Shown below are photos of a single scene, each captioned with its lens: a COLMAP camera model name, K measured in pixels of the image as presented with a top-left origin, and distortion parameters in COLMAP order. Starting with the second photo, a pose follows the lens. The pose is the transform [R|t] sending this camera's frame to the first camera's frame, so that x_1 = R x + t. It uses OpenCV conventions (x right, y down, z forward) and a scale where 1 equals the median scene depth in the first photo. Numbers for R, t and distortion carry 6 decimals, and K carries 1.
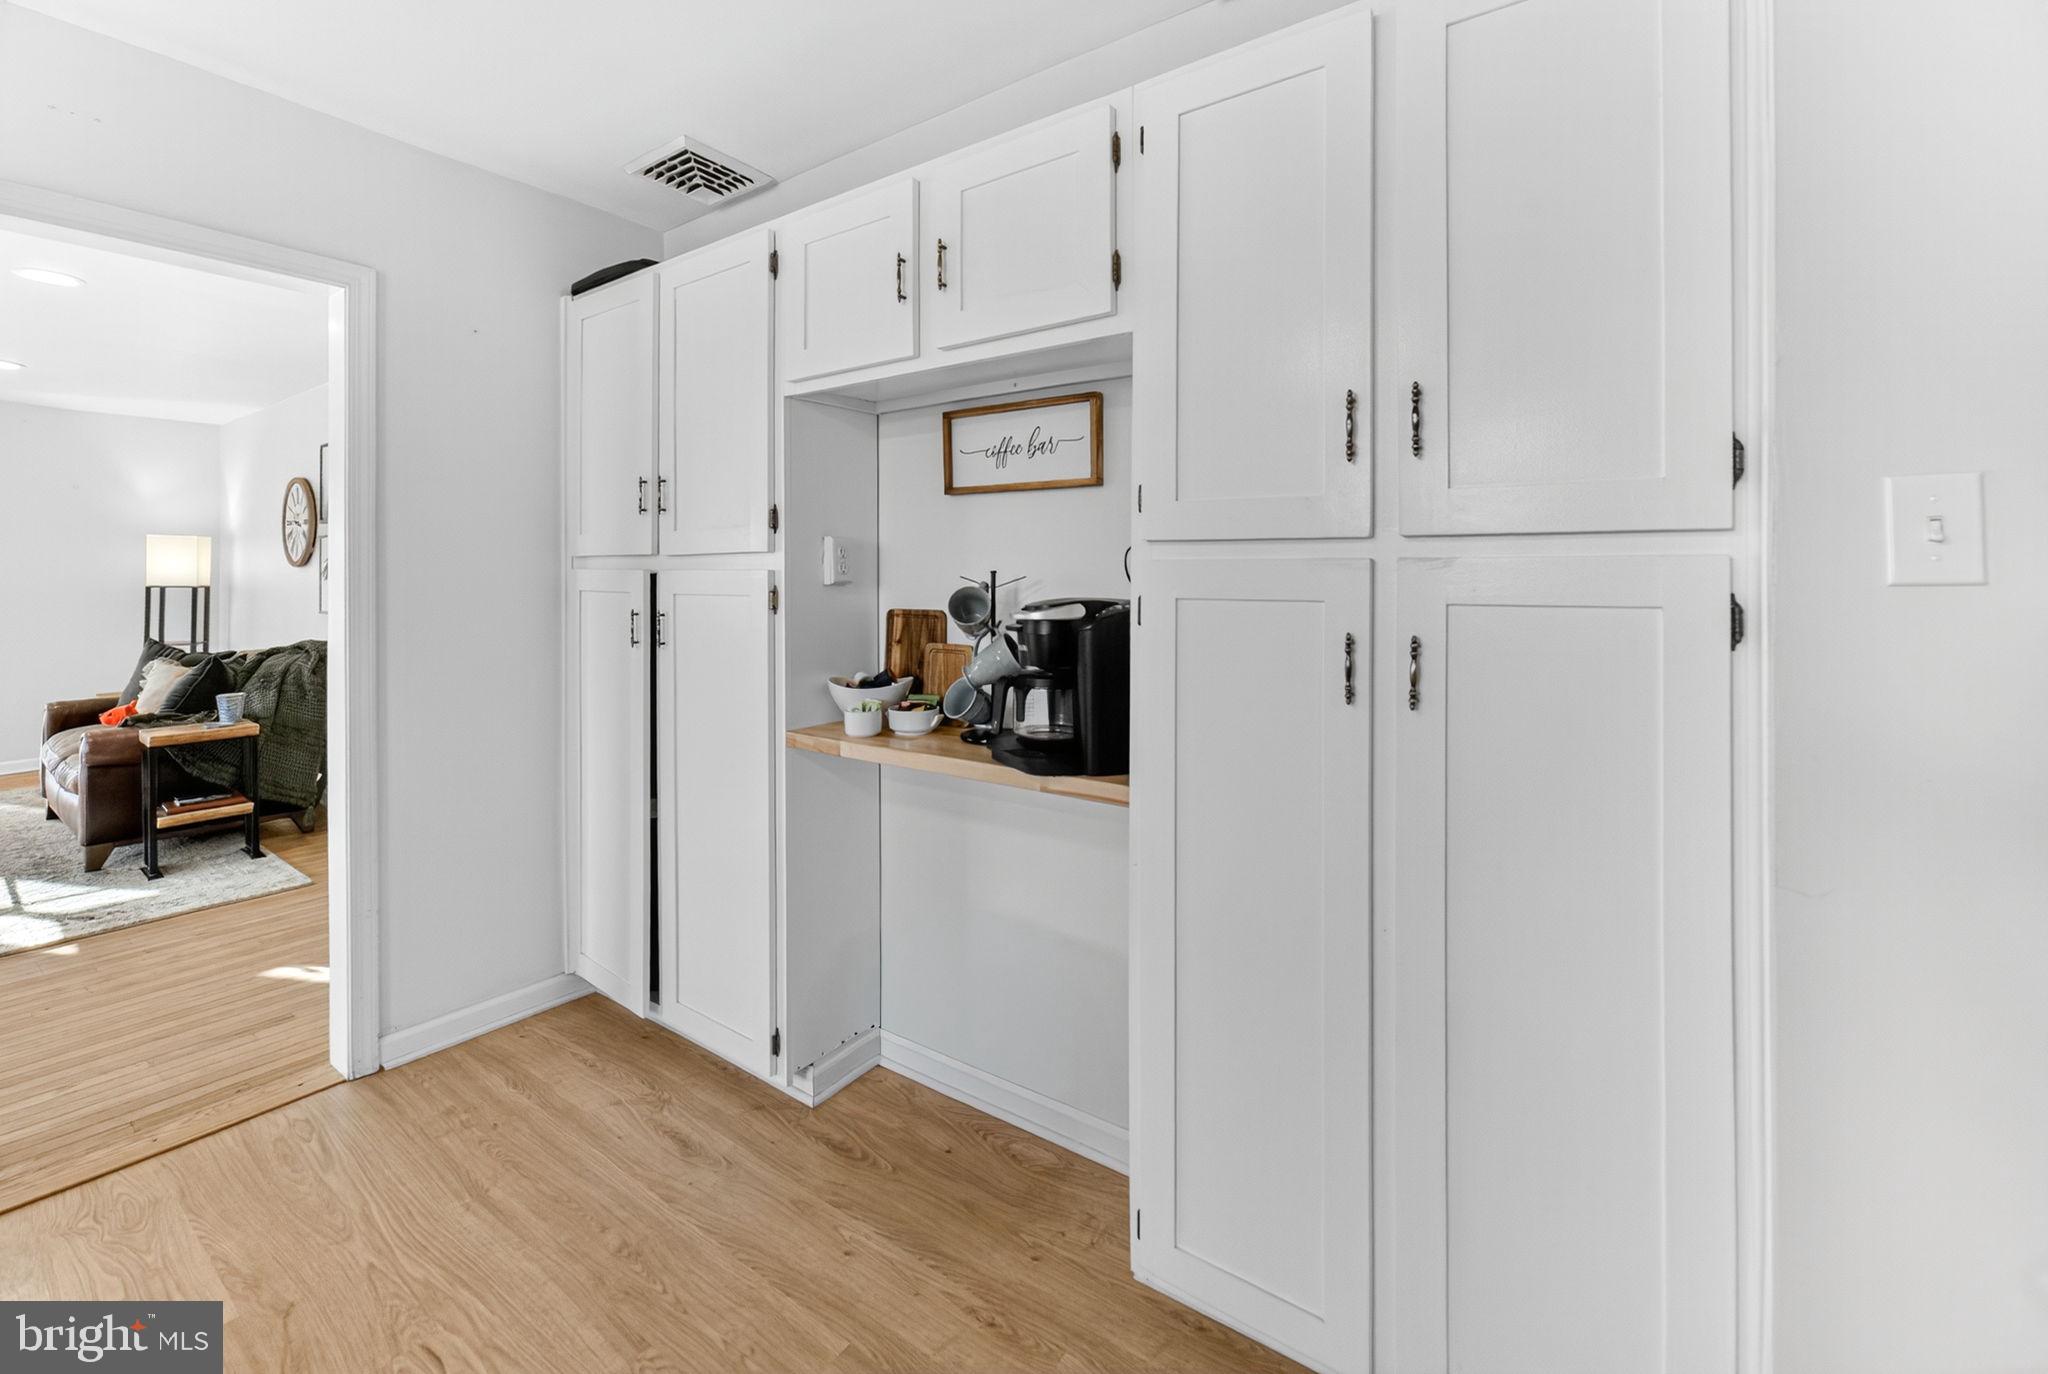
lens RADIAL K [[832.8, 0, 1023.4], [0, 832.8, 571.2], [0, 0, 1]] dist [-0.027234, 0.007347]
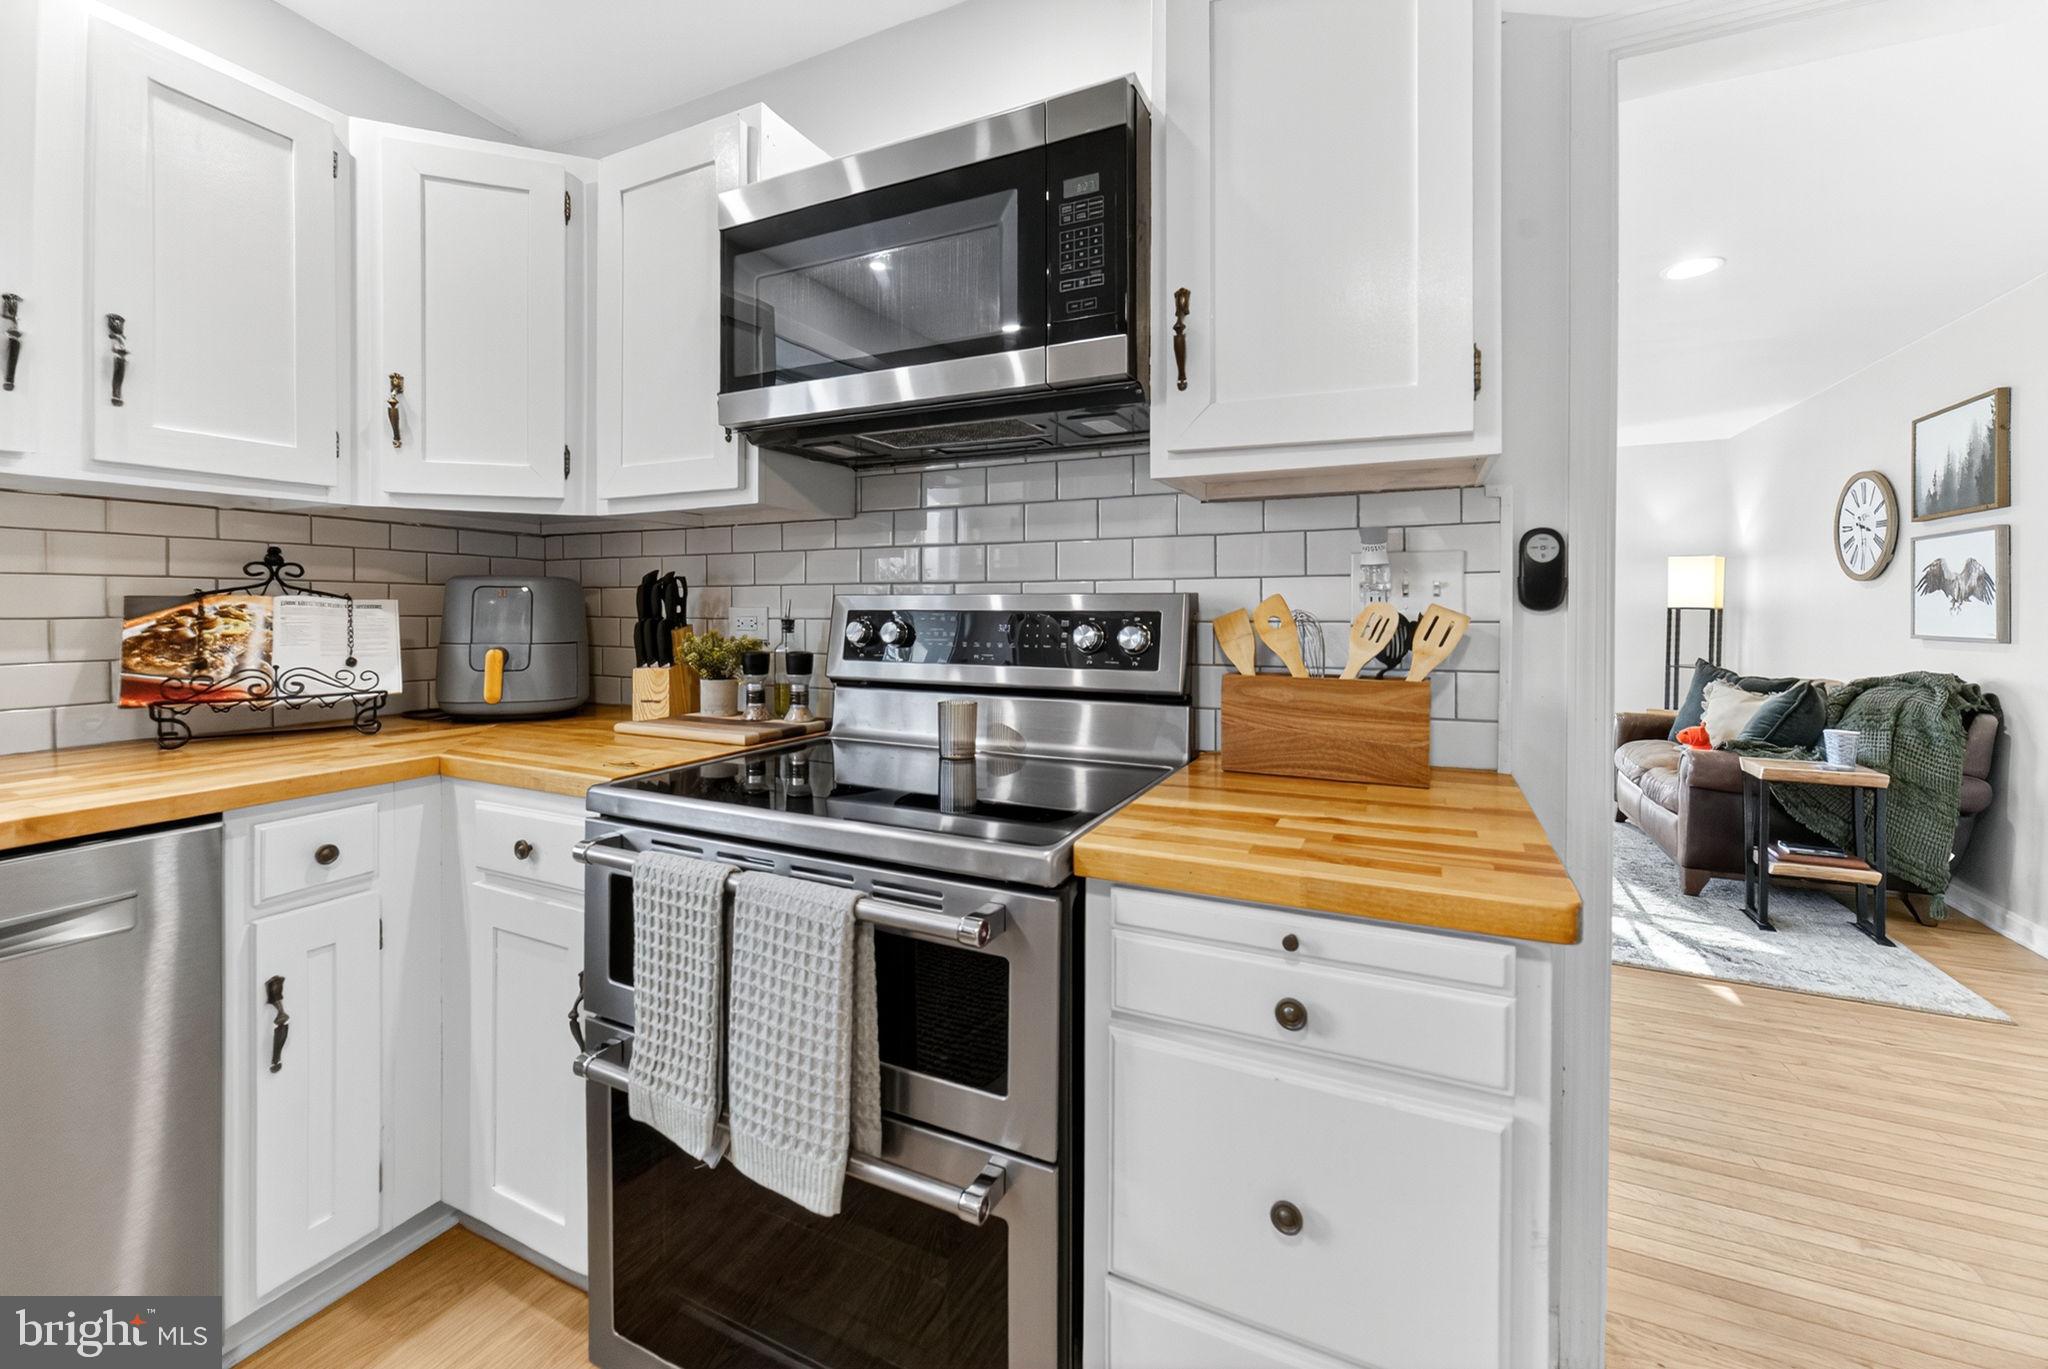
lens RADIAL K [[832.8, 0, 1038.8], [0, 832.8, 610.6], [0, 0, 1]] dist [-0.027234, 0.007347]
pose [[0.182790, 0.000397, -0.983152, -0.591034], [0.002901, 0.999995, 0.000943, 0.051353], [0.983148, -0.003025, 0.182788, 0.115490]]
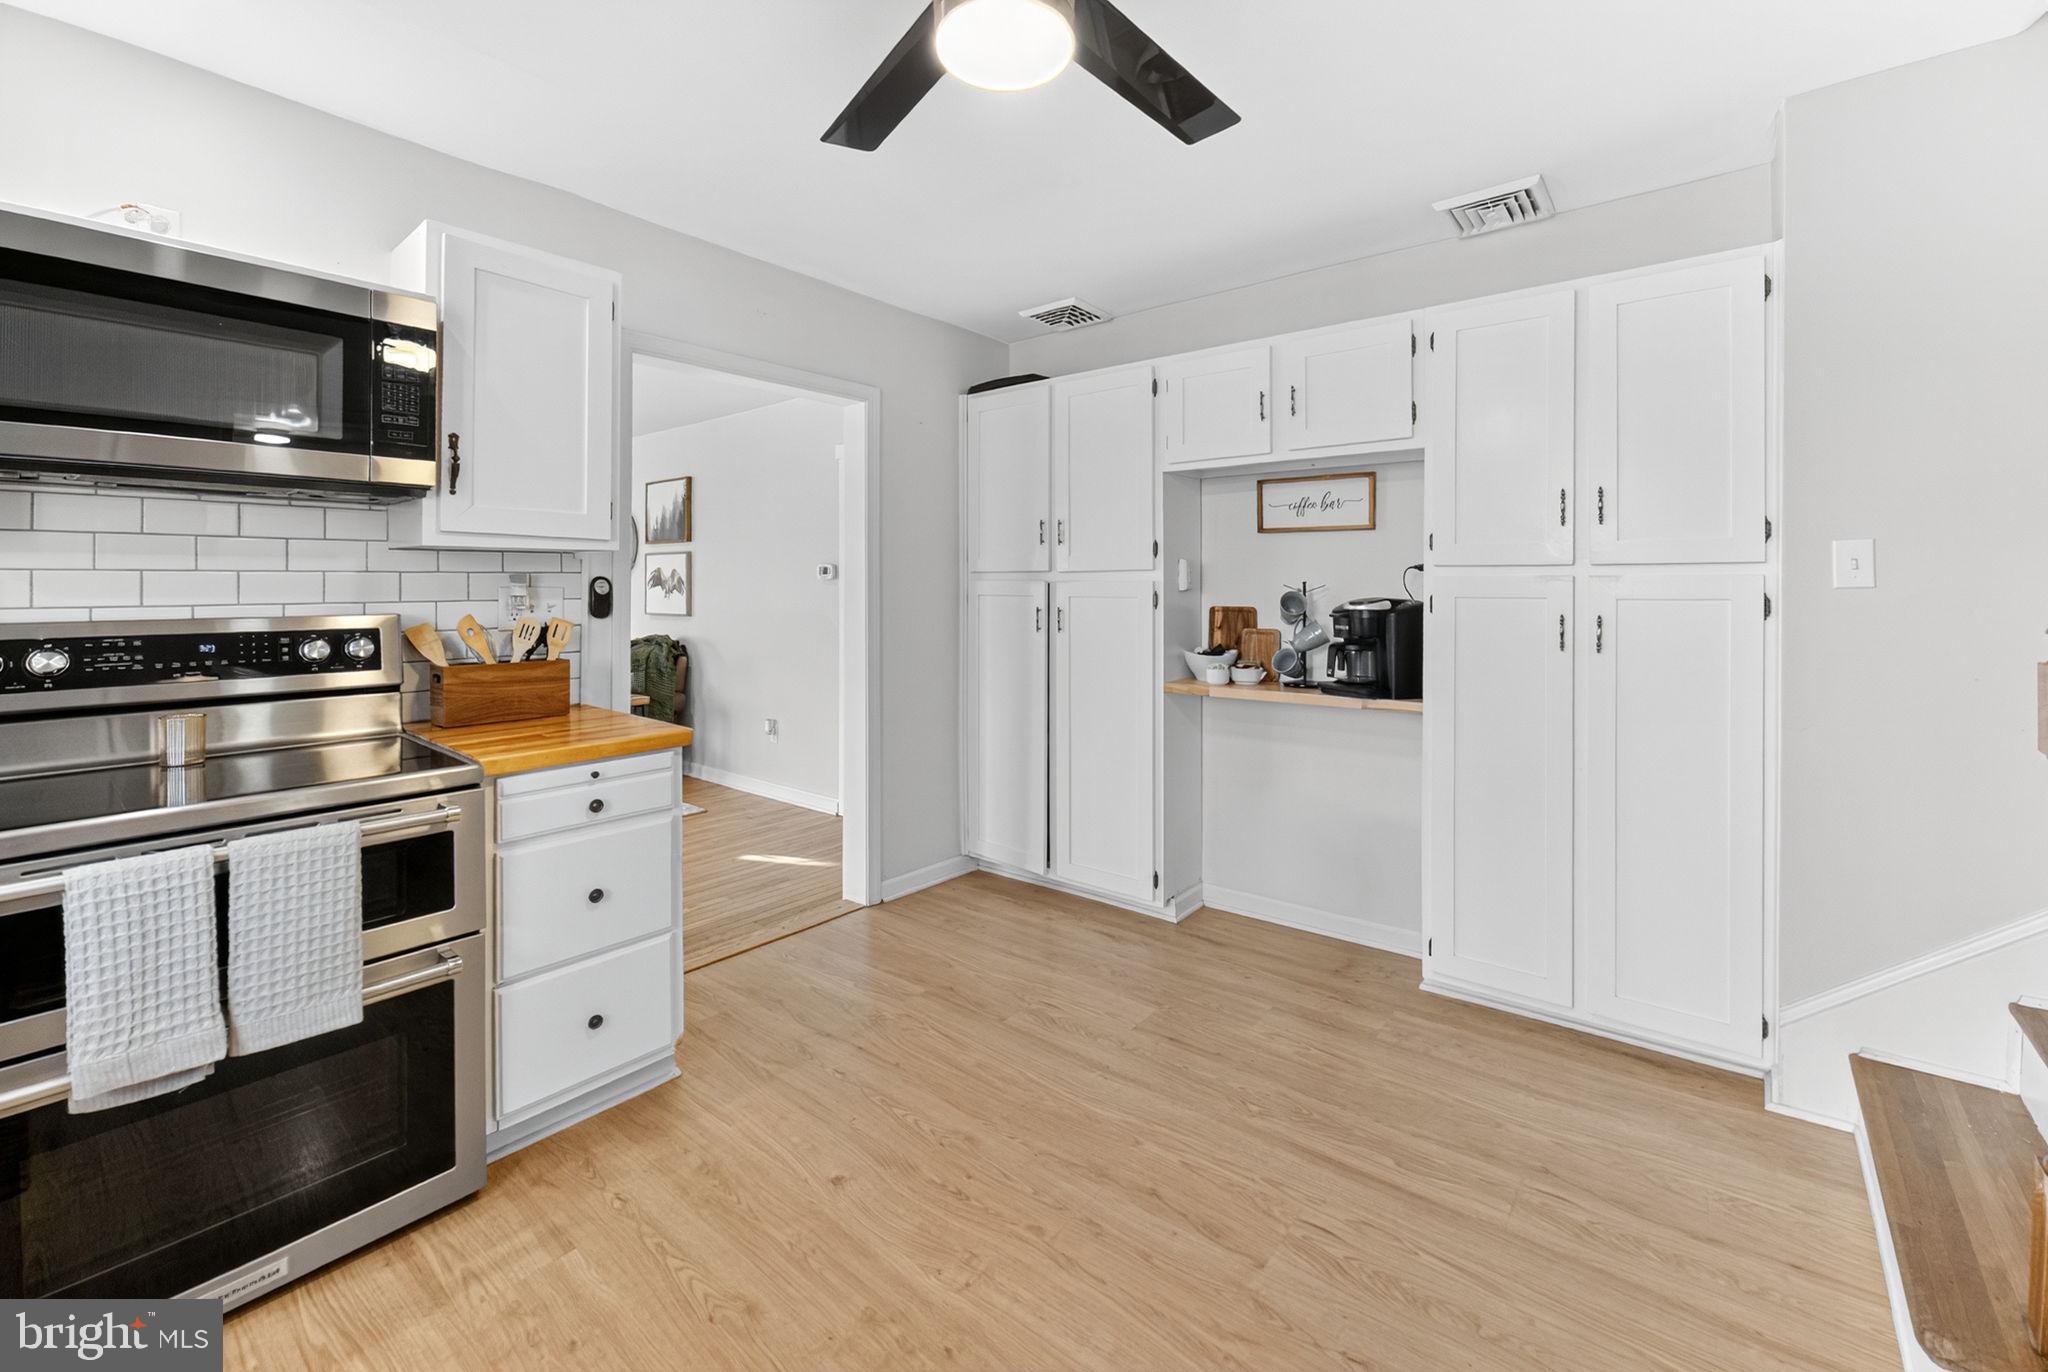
lens RADIAL K [[832.8, 0, 1027.7], [0, 832.8, 581.2], [0, 0, 1]] dist [-0.027234, 0.007347]
pose [[0.997985, -0.000602, -0.063443, -0.424486], [0.000658, 0.999999, 0.000864, -0.002773], [0.063442, -0.000904, 0.997985, -0.579918]]
